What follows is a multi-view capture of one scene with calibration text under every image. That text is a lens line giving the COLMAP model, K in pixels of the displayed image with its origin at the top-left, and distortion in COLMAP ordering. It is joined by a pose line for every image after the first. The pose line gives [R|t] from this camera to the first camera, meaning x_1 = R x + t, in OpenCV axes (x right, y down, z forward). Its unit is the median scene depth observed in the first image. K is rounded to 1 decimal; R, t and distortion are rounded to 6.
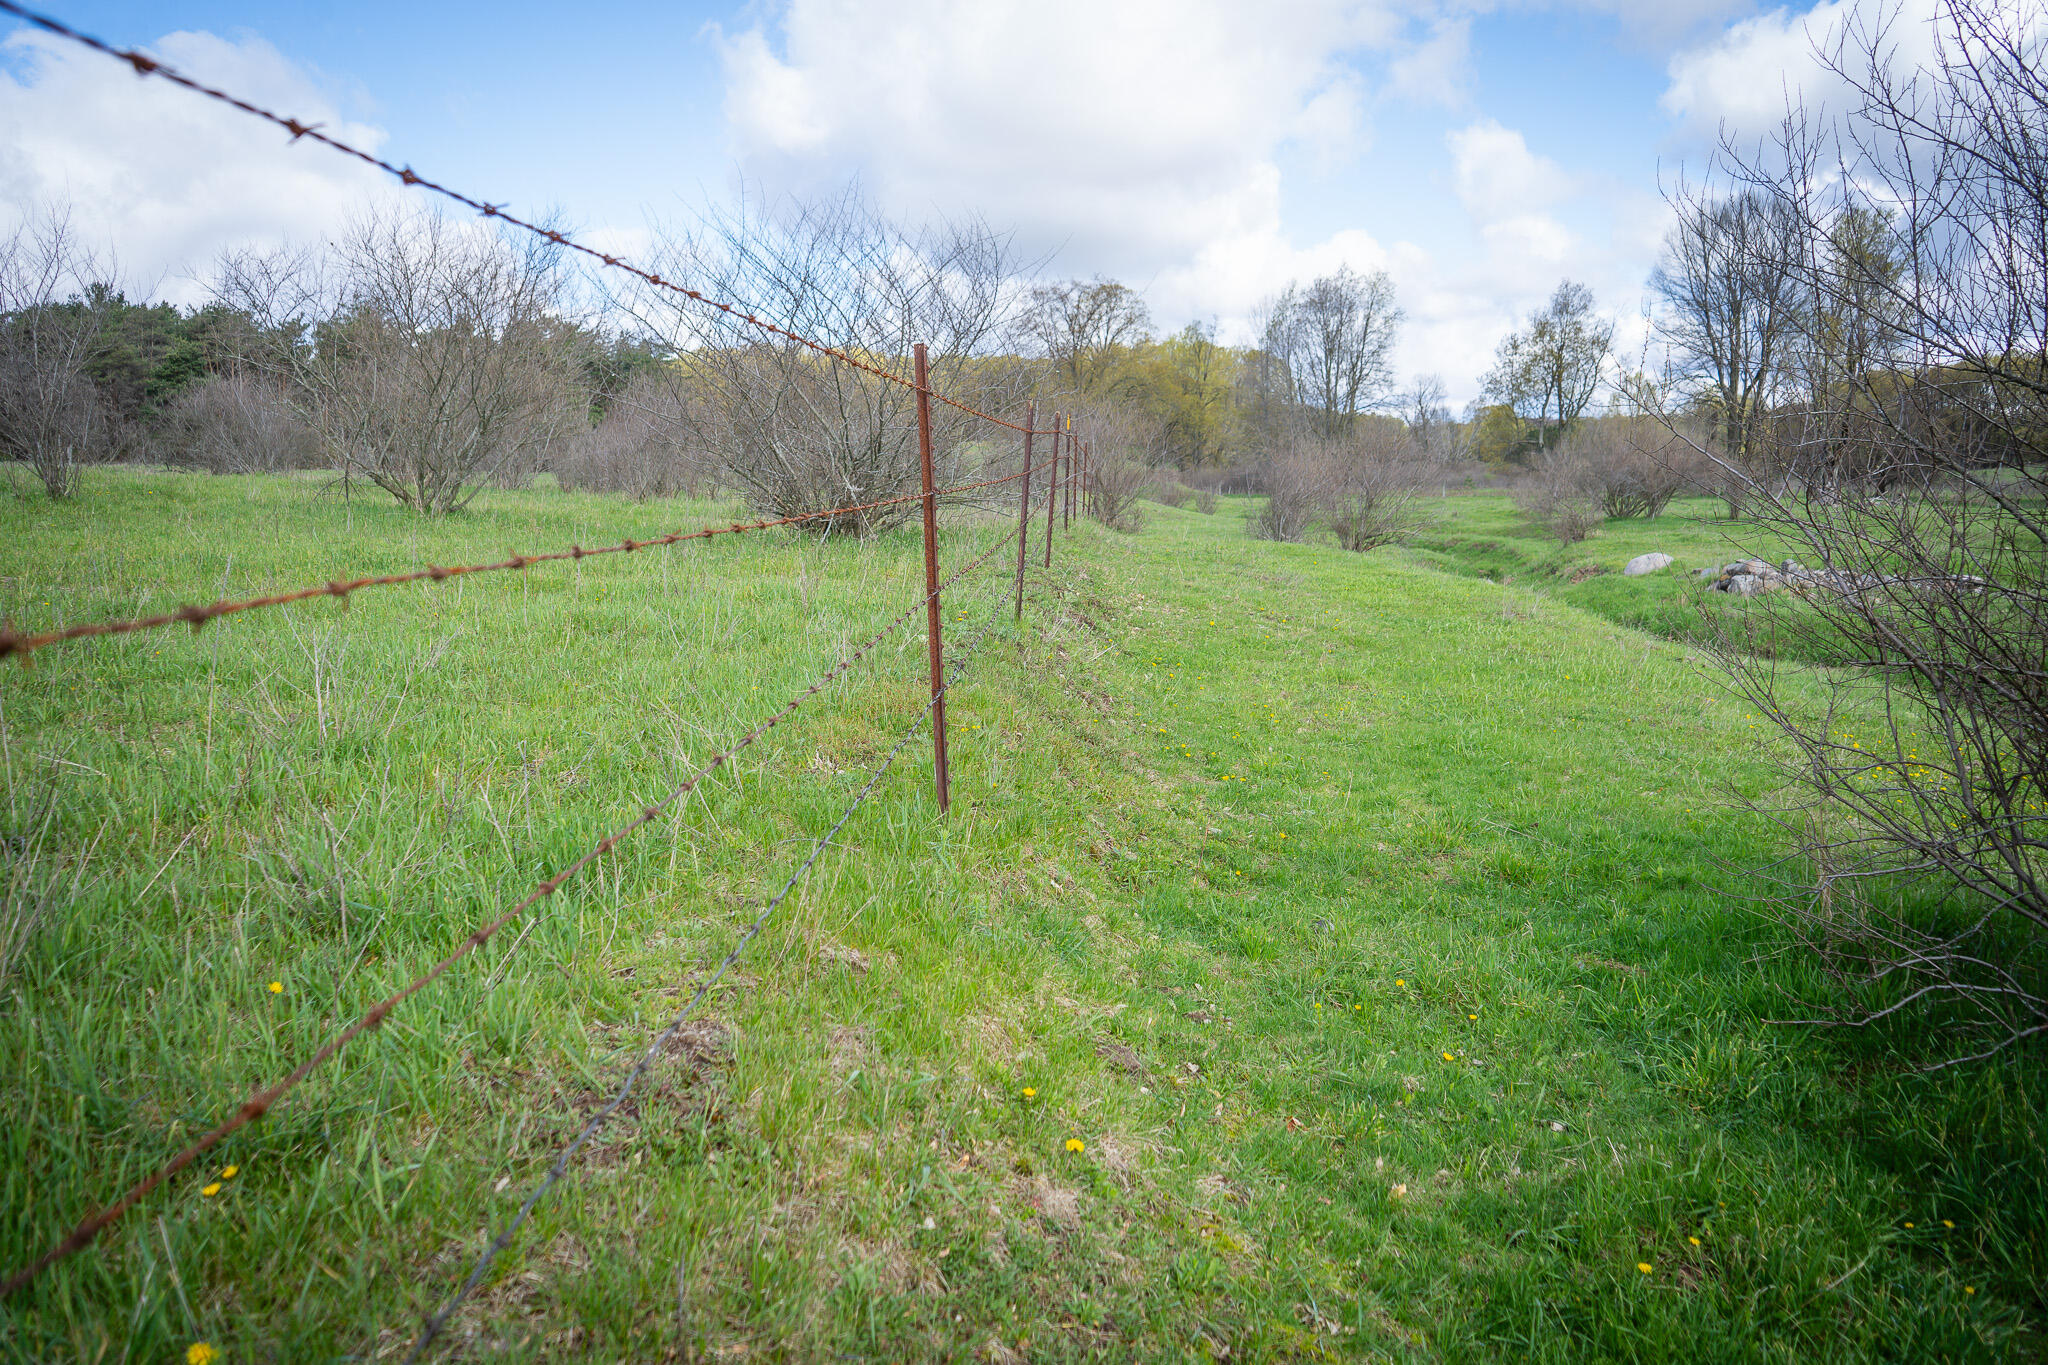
lens RADIAL K [[1667.1, 0, 1023.7], [0, 1667.1, 626.1], [0, 0, 1]] dist [-0.002132, -0.002808]
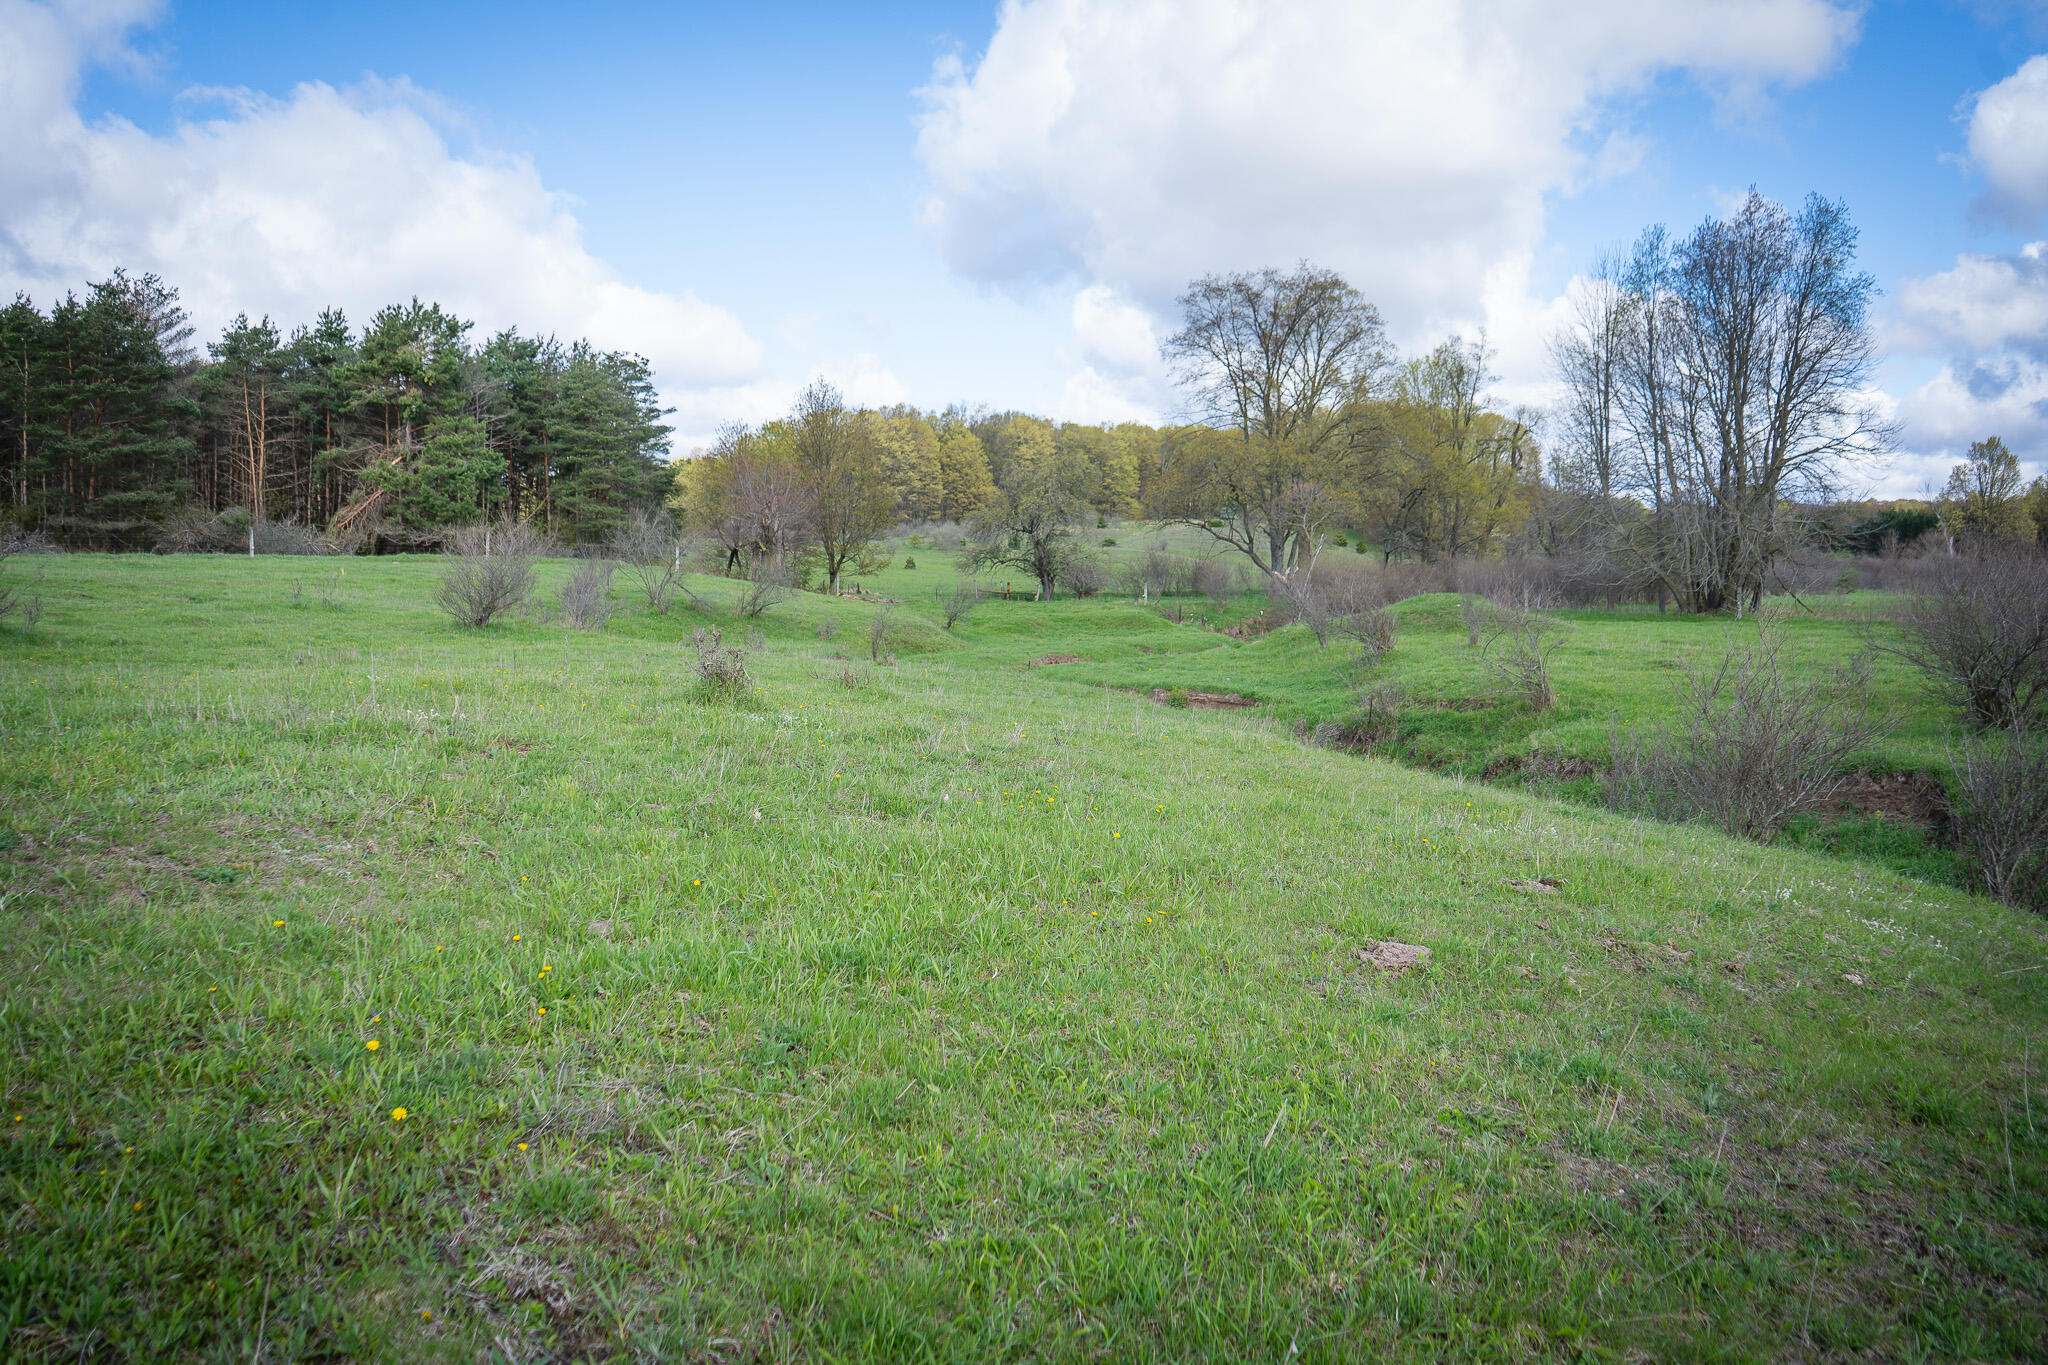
lens RADIAL K [[1707.8, 0, 1024.0], [0, 1707.8, 682.5], [0, 0, 1]] dist [0.001725, 0.002004]
pose [[0.993431, 0.018216, -0.112975, 0.014269], [-0.020085, 0.999679, -0.015429, -0.035606], [0.112658, 0.017597, 0.993478, 0.350792]]
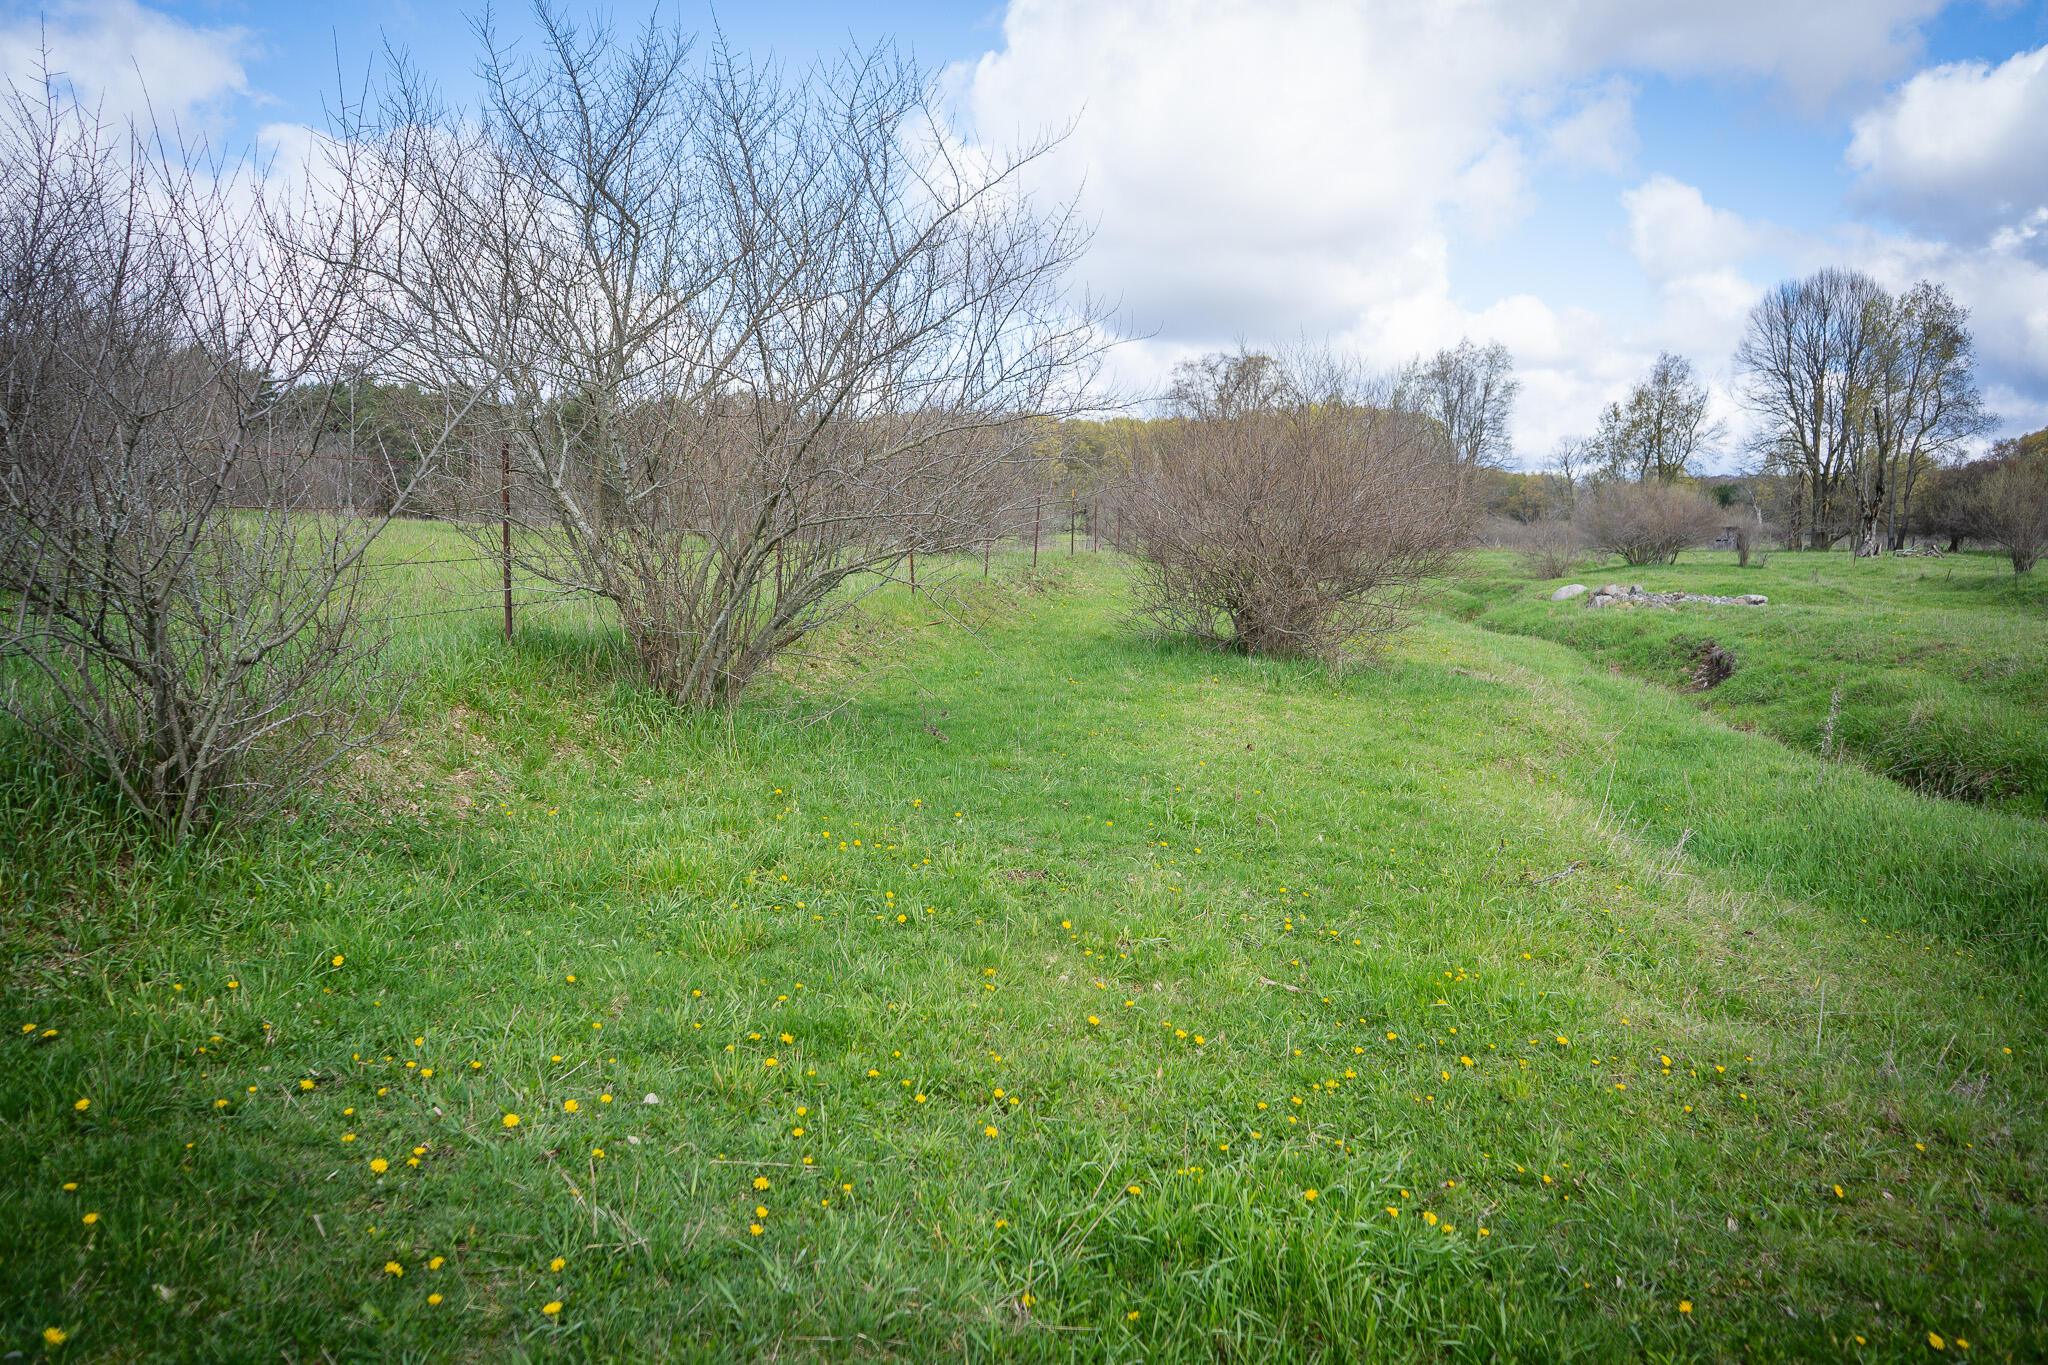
lens RADIAL K [[1707.8, 0, 1024.0], [0, 1707.8, 682.5], [0, 0, 1]] dist [0.001725, 0.002004]
pose [[0.994195, 0.007729, -0.107311, 0.024910], [-0.008276, 0.999955, -0.004653, 0.013772], [0.107270, 0.005514, 0.994215, -0.125747]]
